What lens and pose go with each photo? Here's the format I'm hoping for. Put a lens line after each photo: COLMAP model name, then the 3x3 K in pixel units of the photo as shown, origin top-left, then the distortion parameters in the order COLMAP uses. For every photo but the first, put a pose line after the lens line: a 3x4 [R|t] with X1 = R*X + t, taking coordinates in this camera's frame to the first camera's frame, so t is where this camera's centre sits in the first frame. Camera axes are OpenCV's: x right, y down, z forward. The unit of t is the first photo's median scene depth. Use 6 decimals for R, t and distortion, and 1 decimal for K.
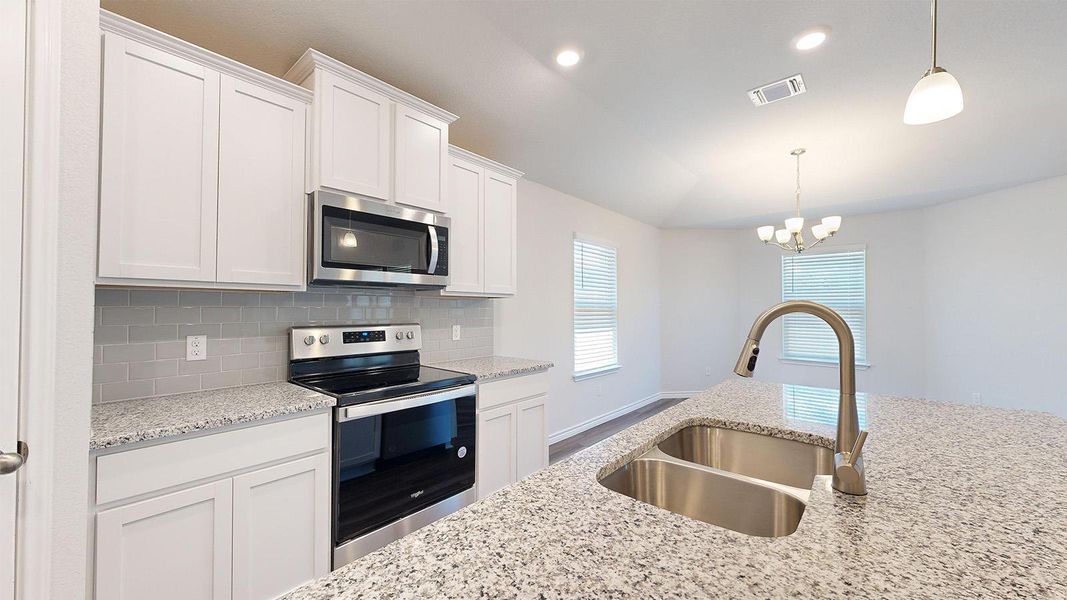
lens RADIAL K [[392.2, 0, 536.0], [0, 392.2, 303.3], [0, 0, 1]] dist [0.001277, -0.000116]
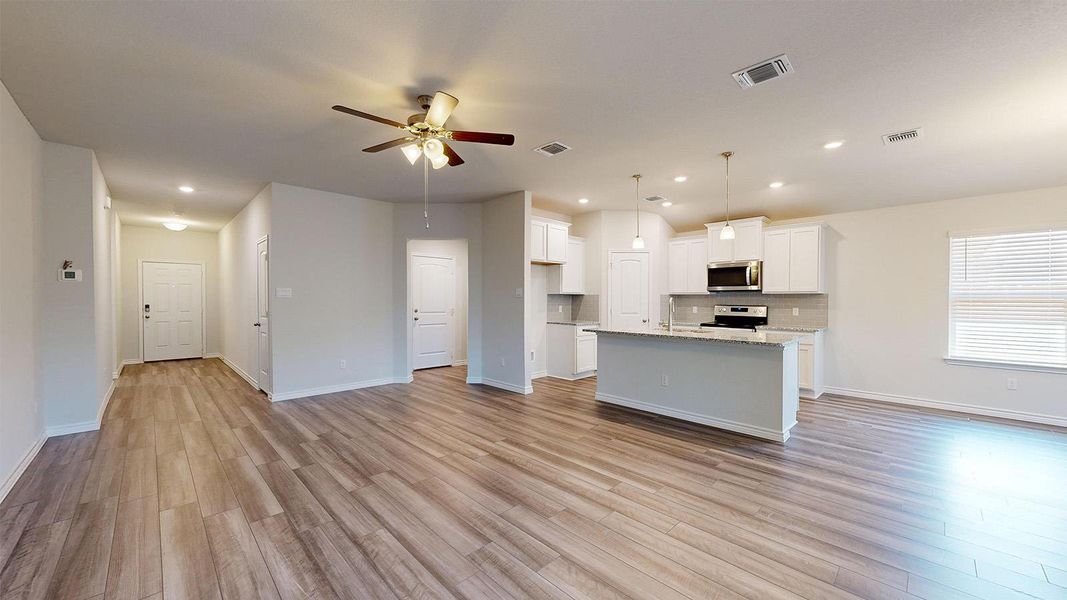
lens RADIAL K [[394.5, 0, 534.9], [0, 394.5, 302.0], [0, 0, 1]] dist [0.000749, 0.000463]
pose [[-0.075202, 0.007164, -0.997143, 2.280385], [0.012986, 0.999896, 0.006205, -0.002788], [0.997084, -0.012483, -0.075287, -0.176588]]
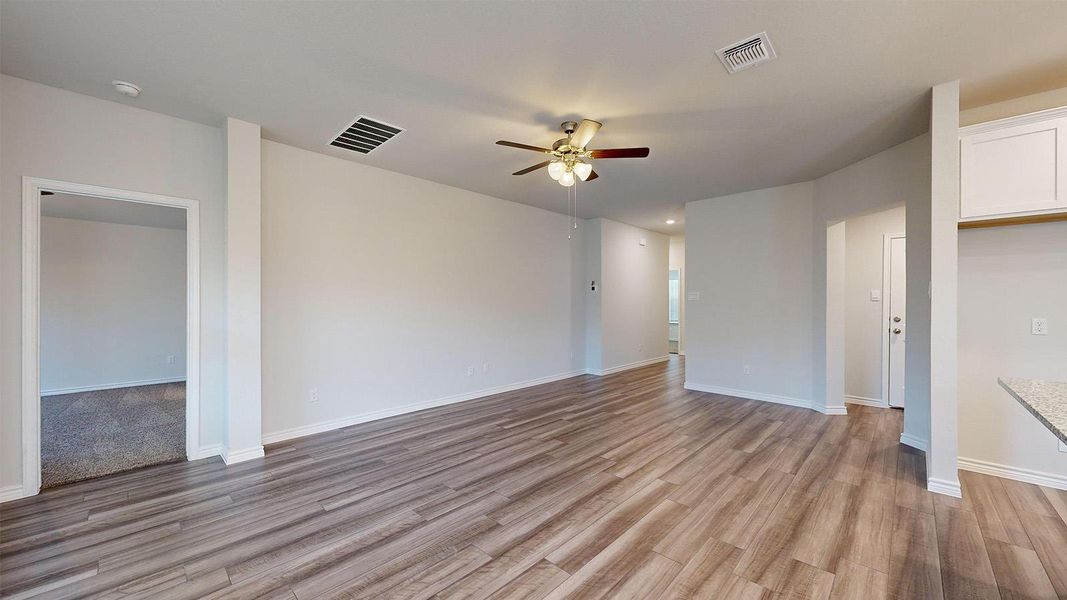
lens RADIAL K [[392.2, 0, 536.4], [0, 392.2, 302.0], [0, 0, 1]] dist [0.001284, -0.000133]
pose [[-0.999029, -0.001185, 0.044052, 1.126826], [-0.001752, 0.999916, -0.012838, 0.010968], [-0.044033, -0.012903, -0.998947, 0.777486]]
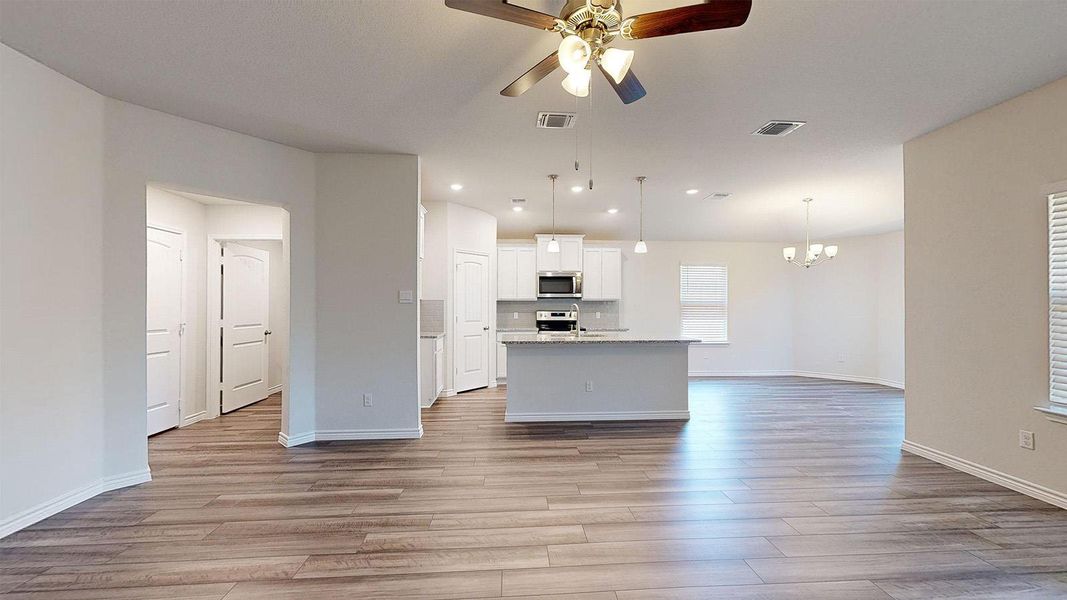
lens RADIAL K [[392.2, 0, 536.0], [0, 392.2, 303.3], [0, 0, 1]] dist [0.001277, -0.000116]
pose [[0.706414, -0.004257, -0.707786, 1.526119], [0.011277, 0.999923, 0.005241, -0.018730], [0.707709, -0.011684, 0.706407, -1.203038]]
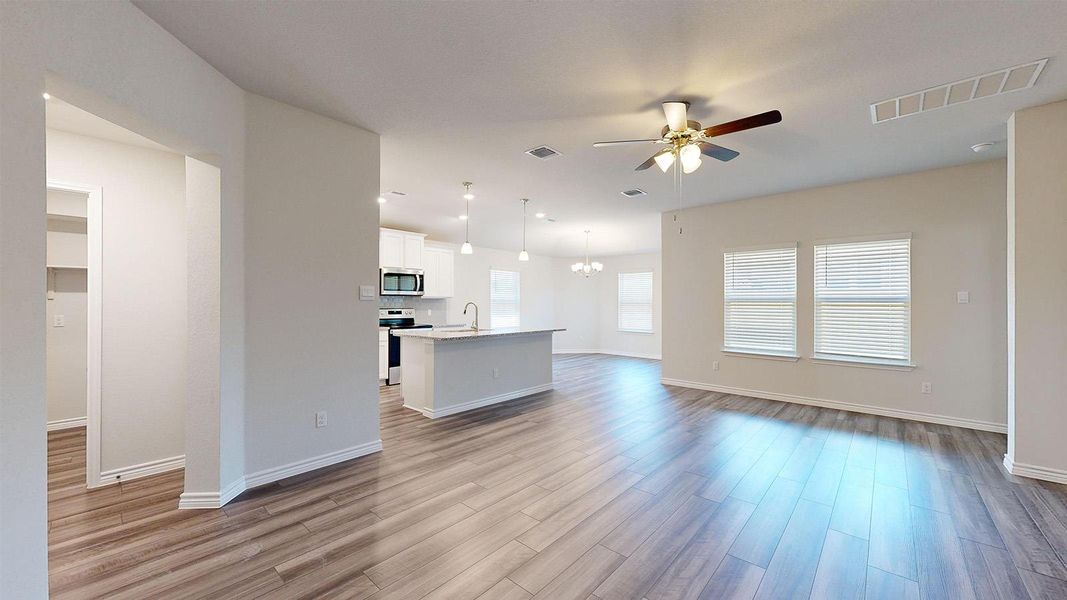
lens RADIAL K [[392.2, 0, 536.4], [0, 392.2, 302.0], [0, 0, 1]] dist [0.001284, -0.000133]
pose [[0.999891, -0.001000, -0.014729, 0.638950], [0.001176, 0.999928, 0.011976, -0.026339], [0.014716, -0.011992, 0.999820, -1.843878]]
